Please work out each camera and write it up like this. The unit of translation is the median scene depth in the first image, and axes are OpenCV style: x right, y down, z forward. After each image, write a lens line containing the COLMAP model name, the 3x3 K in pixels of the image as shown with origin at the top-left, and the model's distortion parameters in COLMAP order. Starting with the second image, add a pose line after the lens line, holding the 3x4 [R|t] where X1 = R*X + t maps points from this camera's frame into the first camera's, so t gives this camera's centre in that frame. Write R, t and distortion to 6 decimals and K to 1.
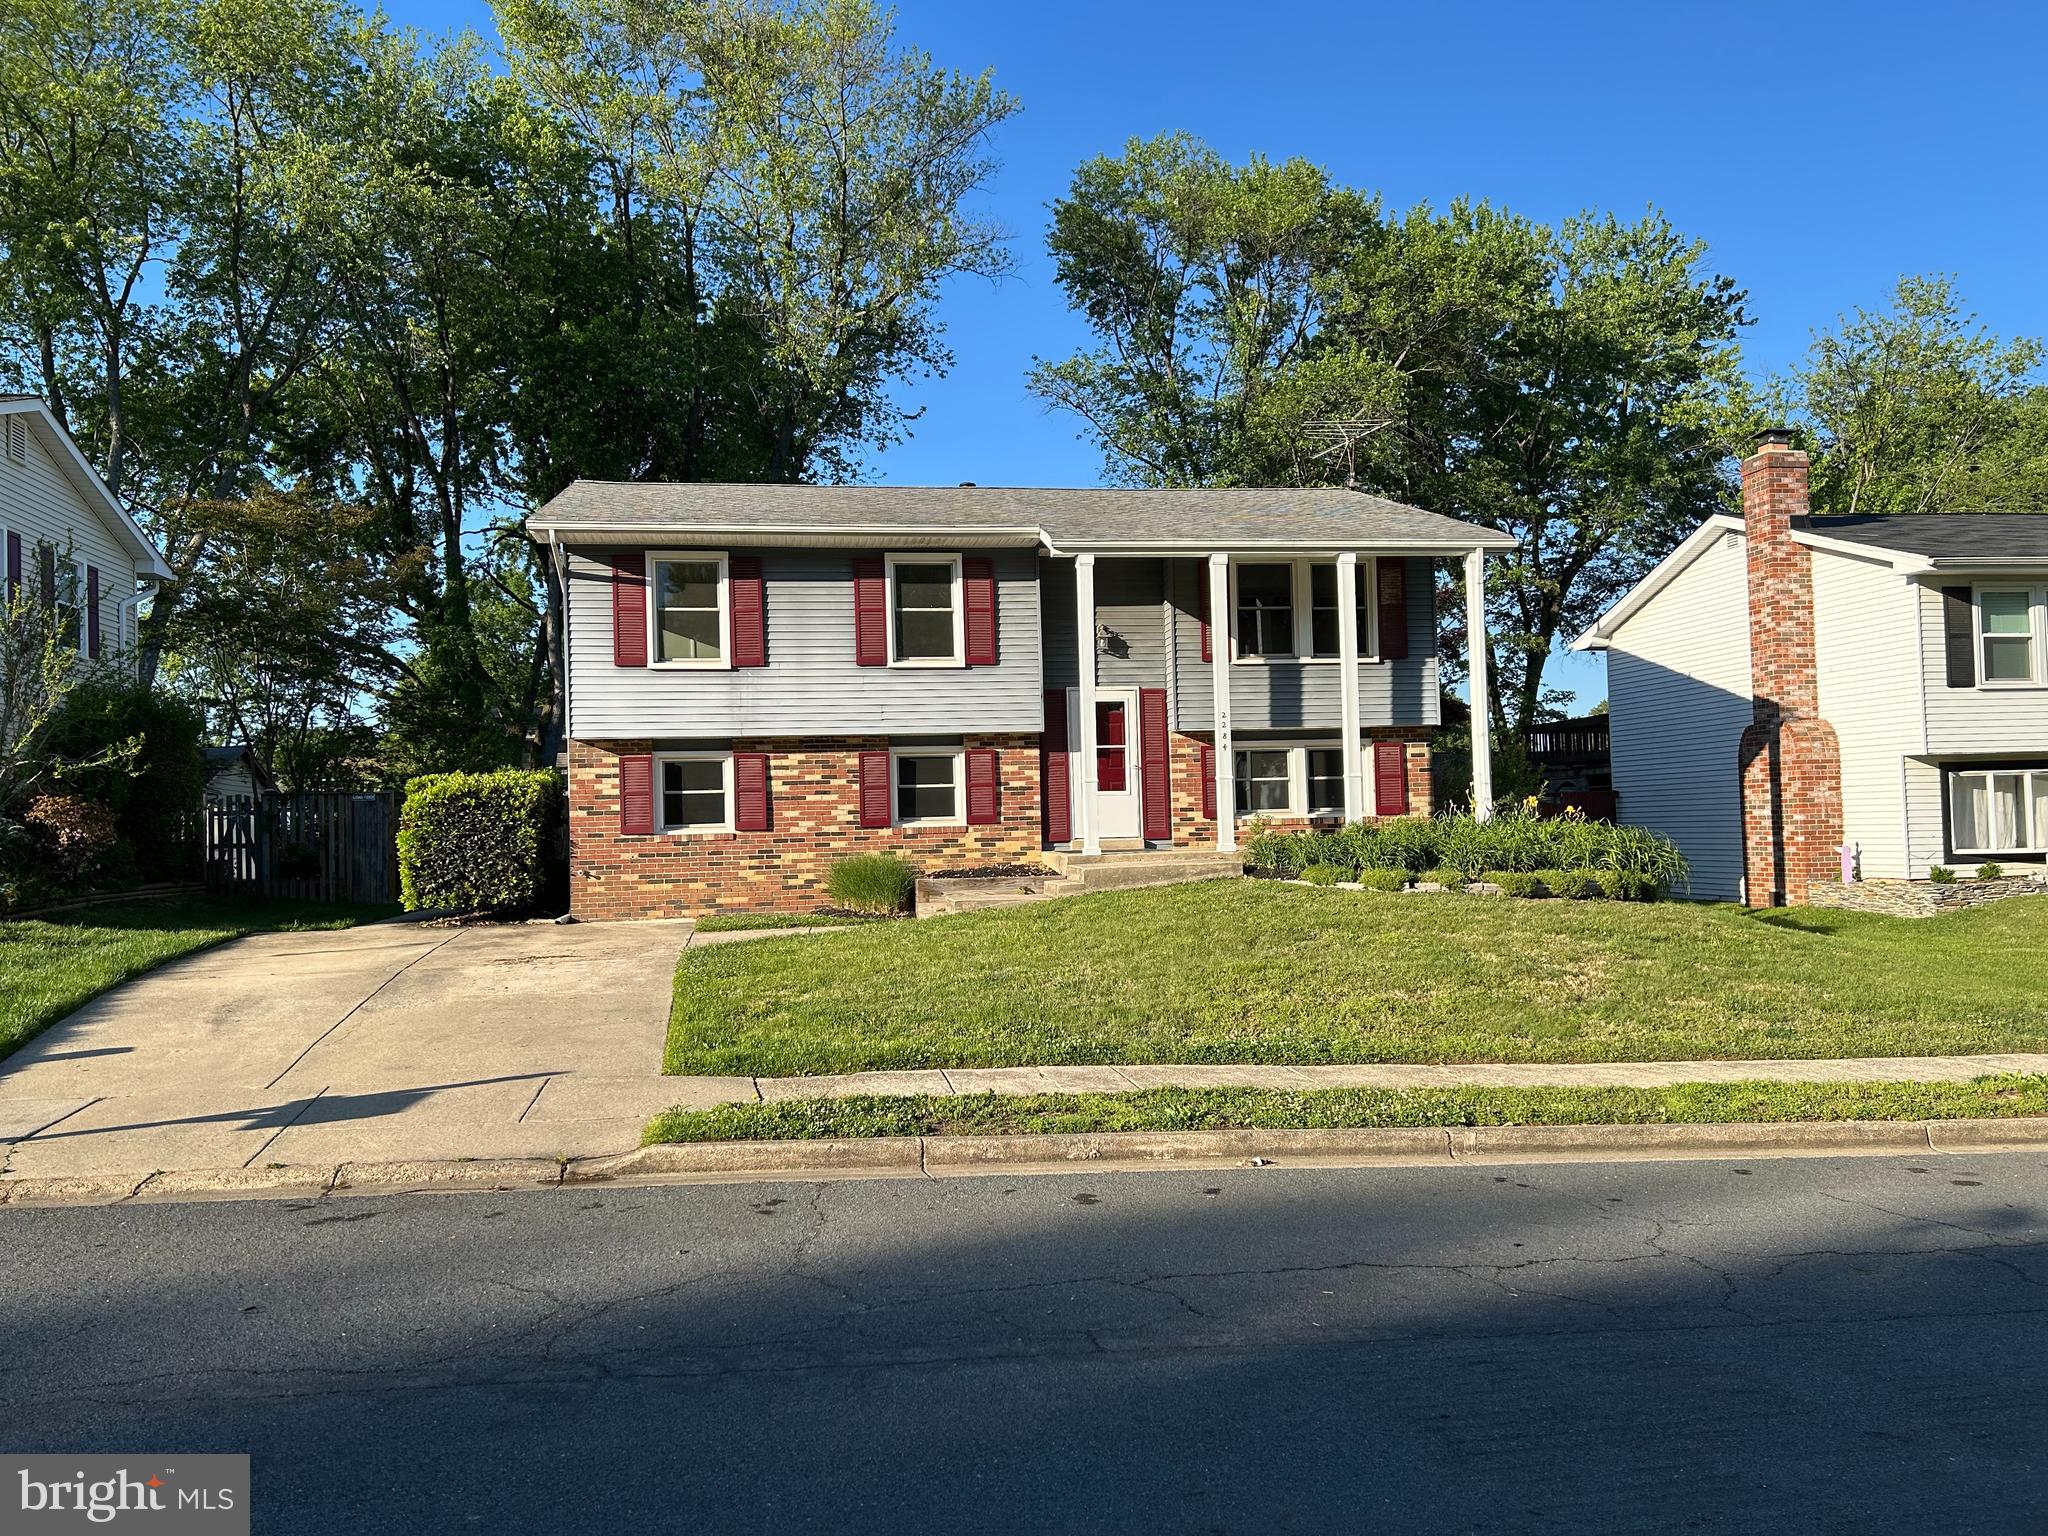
lens RADIAL K [[1539.2, 0, 1022.9], [0, 1539.2, 778.0], [0, 0, 1]] dist [0.082854, -0.089381]
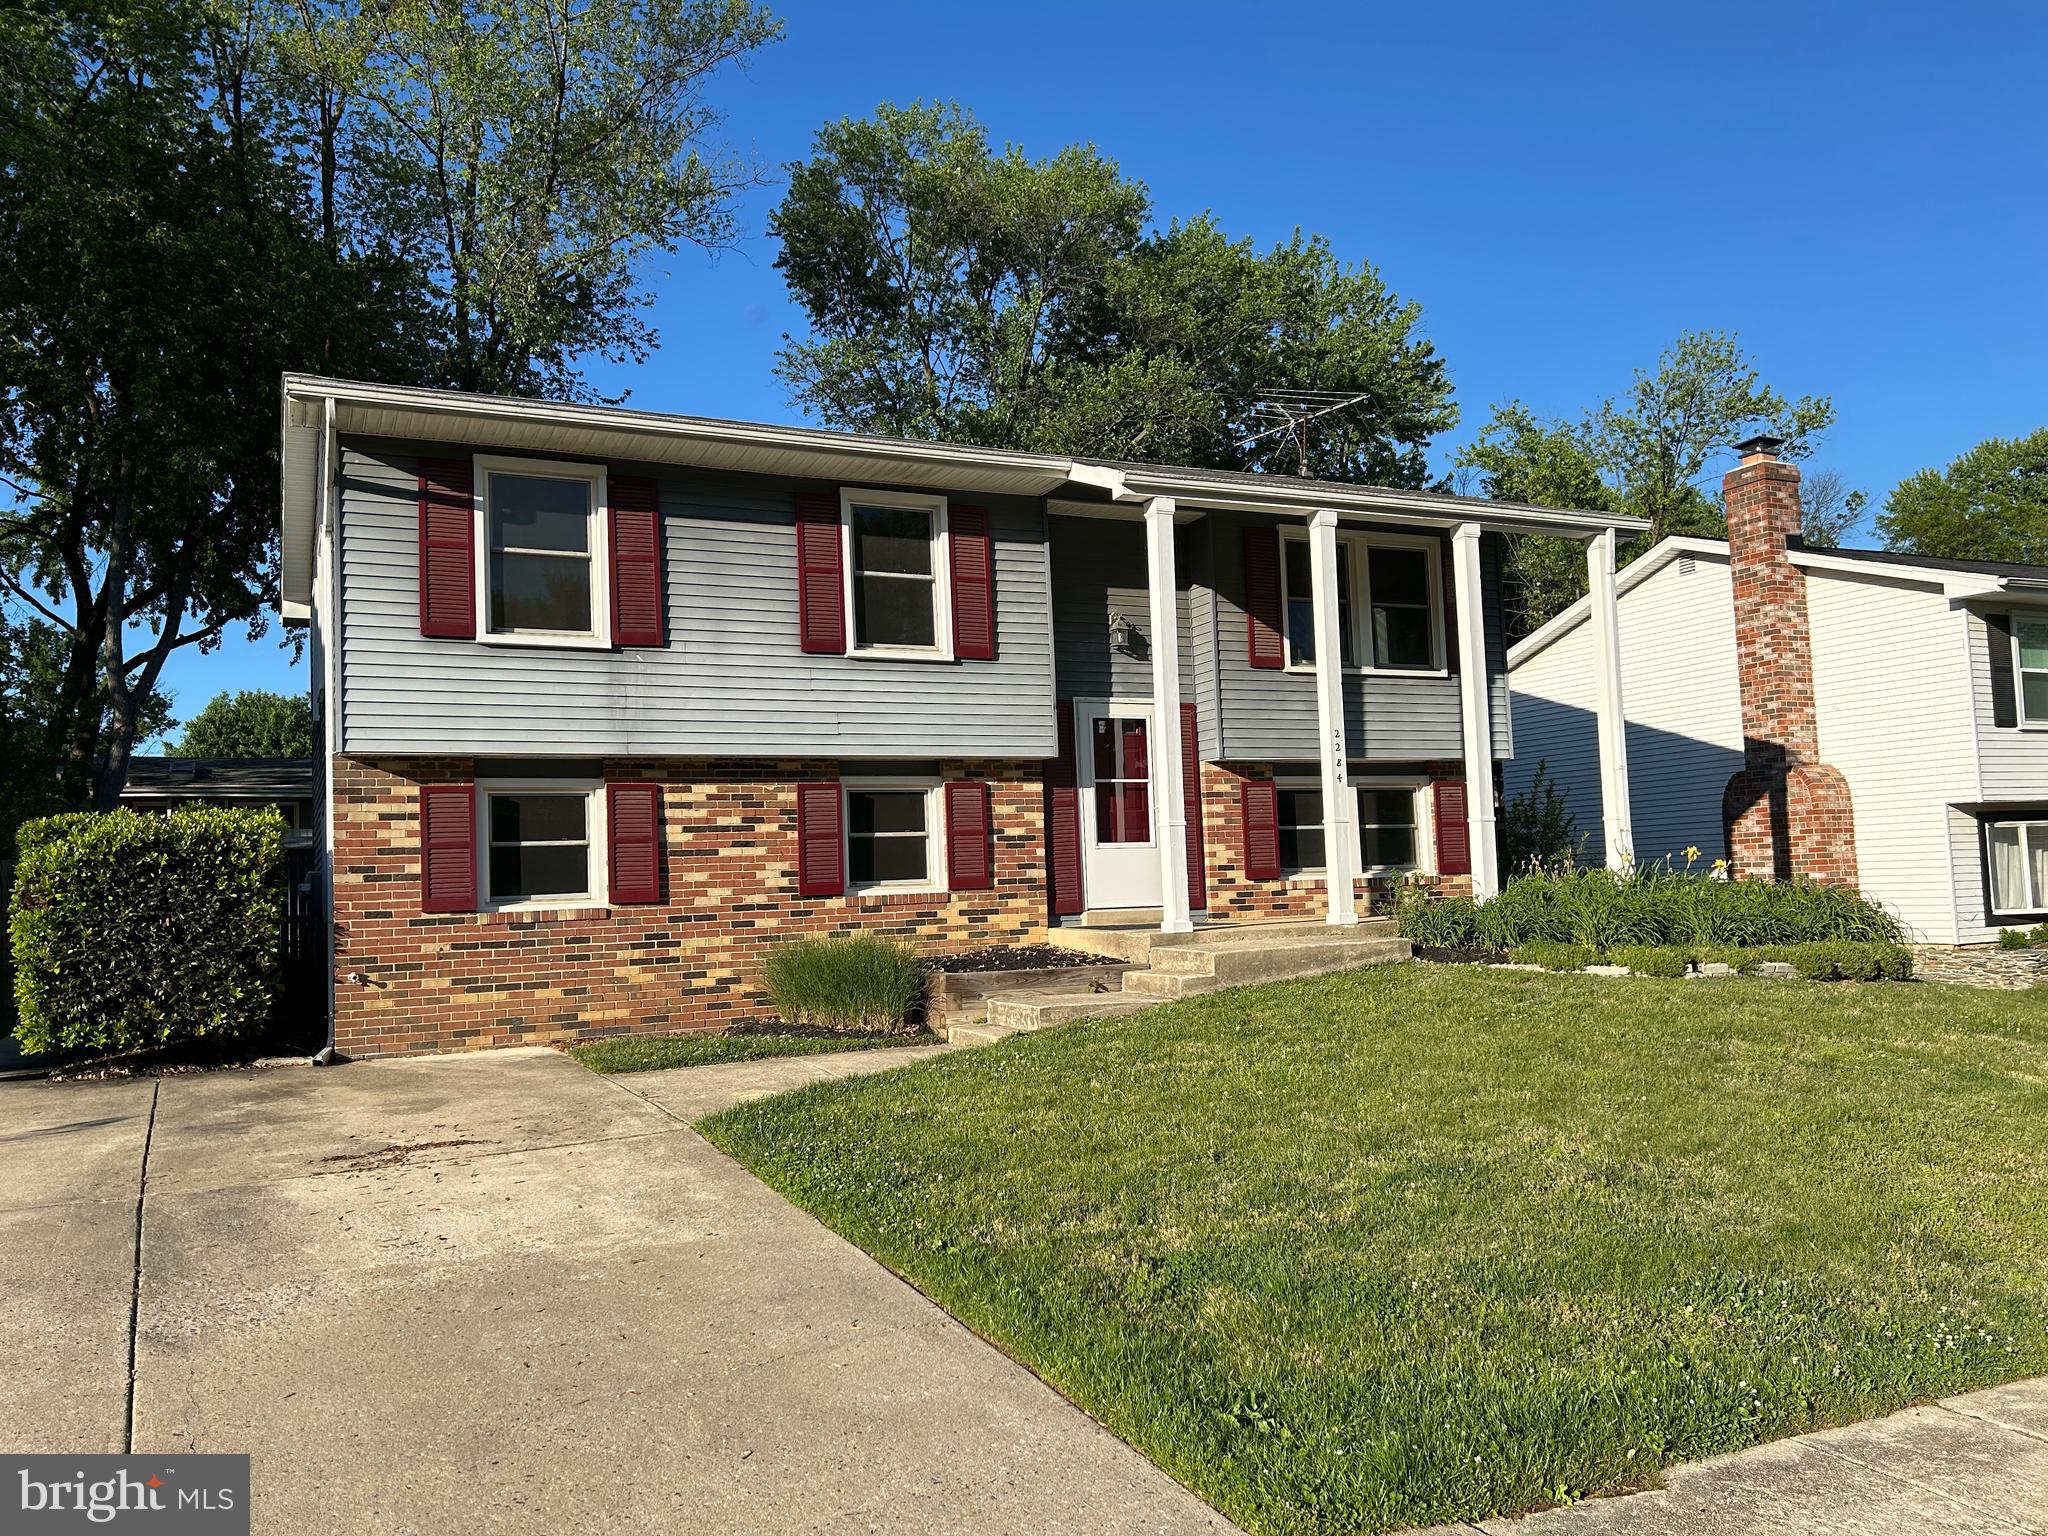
lens RADIAL K [[1608.7, 0, 1102.1], [0, 1608.7, 773.0], [0, 0, 1]] dist [0.076795, -0.101116]
pose [[0.958080, 0.011131, 0.286285, -0.179082], [0.002427, 0.998894, -0.046962, 0.011851], [-0.286491, 0.045688, 0.956993, 0.295271]]
